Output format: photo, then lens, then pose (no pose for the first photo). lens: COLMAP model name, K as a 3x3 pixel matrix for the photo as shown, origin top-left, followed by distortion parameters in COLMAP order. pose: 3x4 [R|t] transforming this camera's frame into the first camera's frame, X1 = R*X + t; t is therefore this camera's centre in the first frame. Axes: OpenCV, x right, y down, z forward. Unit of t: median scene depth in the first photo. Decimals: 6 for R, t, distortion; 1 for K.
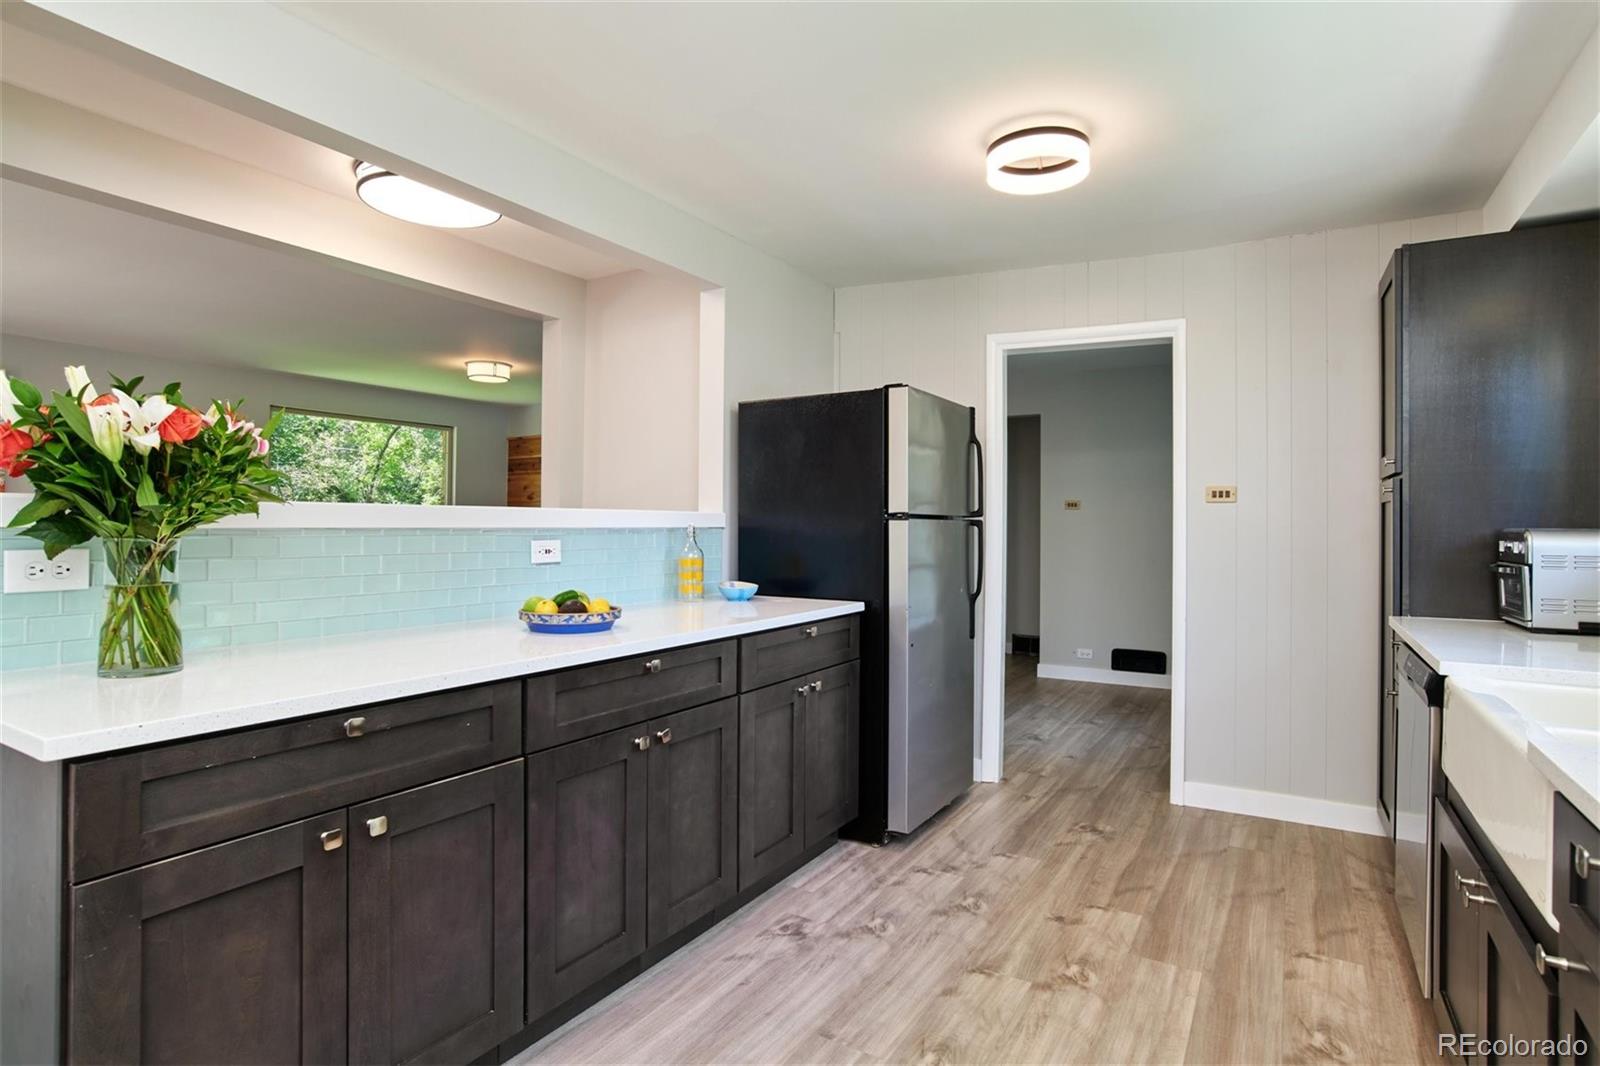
lens RADIAL K [[819.0, 0, 811.7], [0, 819.0, 523.5], [0, 0, 1]] dist [-0.041595, 0.013895]
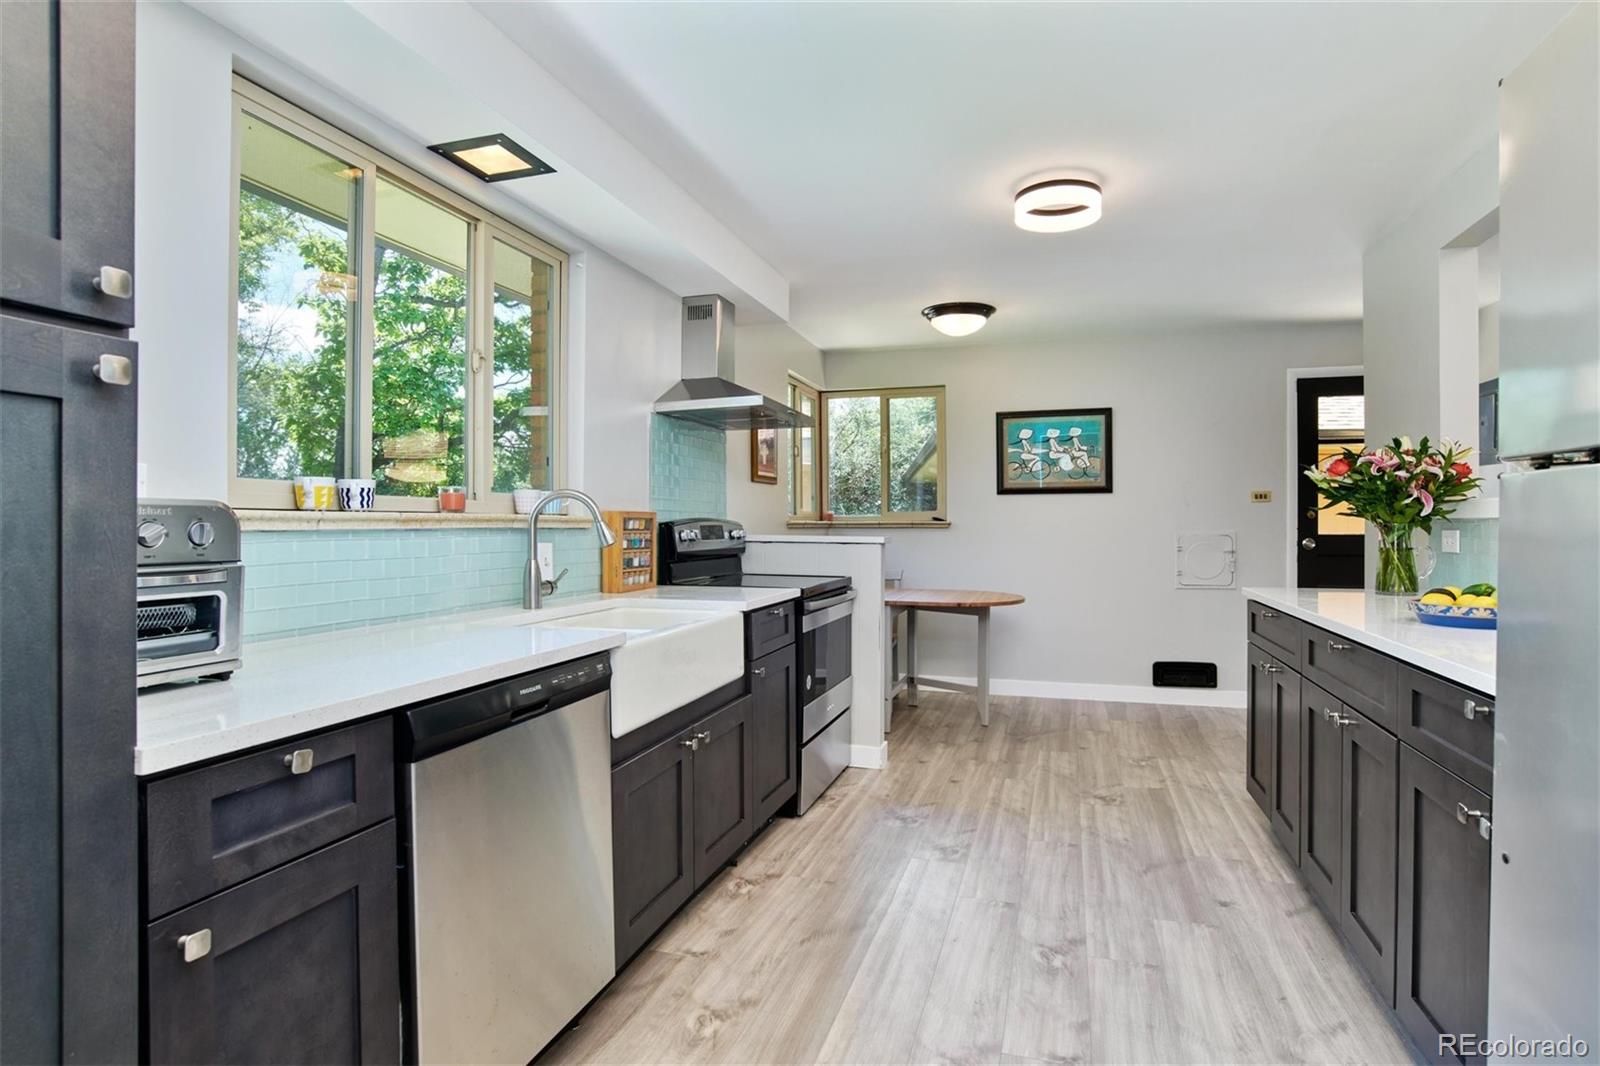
lens RADIAL K [[819.0, 0, 815.8], [0, 819.0, 525.6], [0, 0, 1]] dist [-0.041595, 0.013895]
pose [[-0.971641, -0.007216, -0.236350, 0.492500], [-0.006299, 0.999969, -0.004634, 0.019876], [0.236376, -0.003014, -0.971657, 1.315172]]
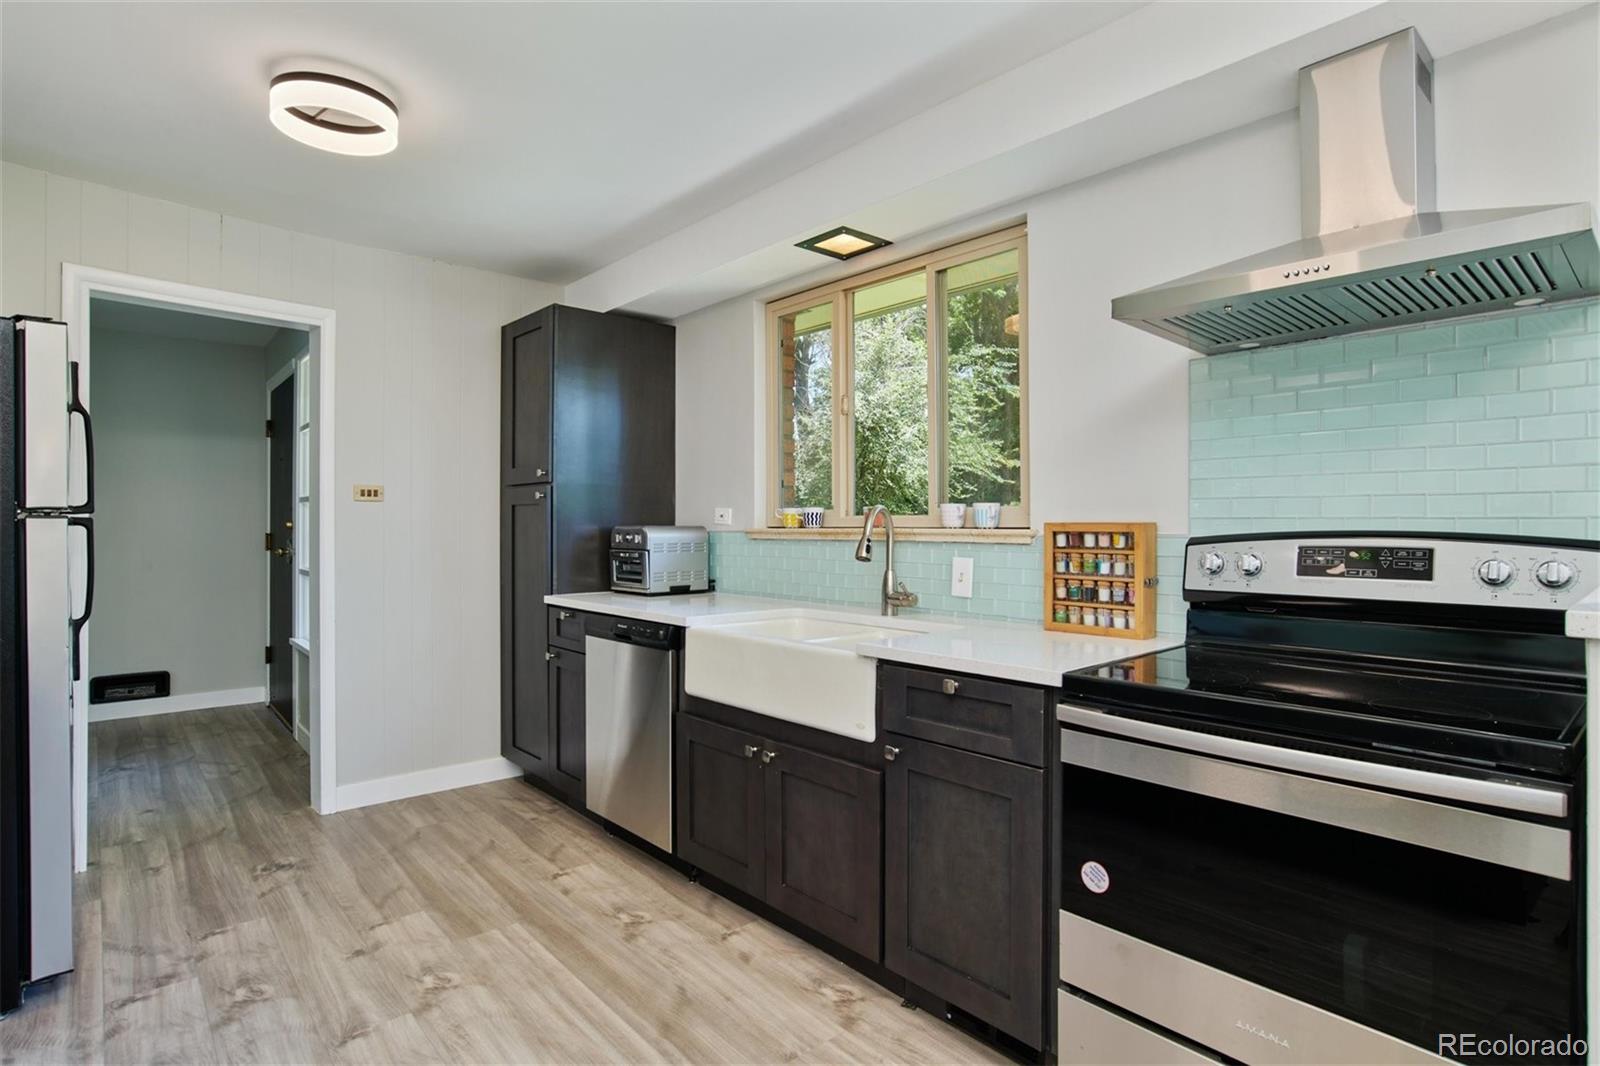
lens RADIAL K [[819.0, 0, 803.9], [0, 819.0, 524.9], [0, 0, 1]] dist [-0.041595, 0.013895]
pose [[0.306347, -0.005260, 0.951905, -0.352235], [-0.001844, 0.999980, 0.006119, -0.004333], [-0.951918, -0.003630, 0.306331, 0.207934]]
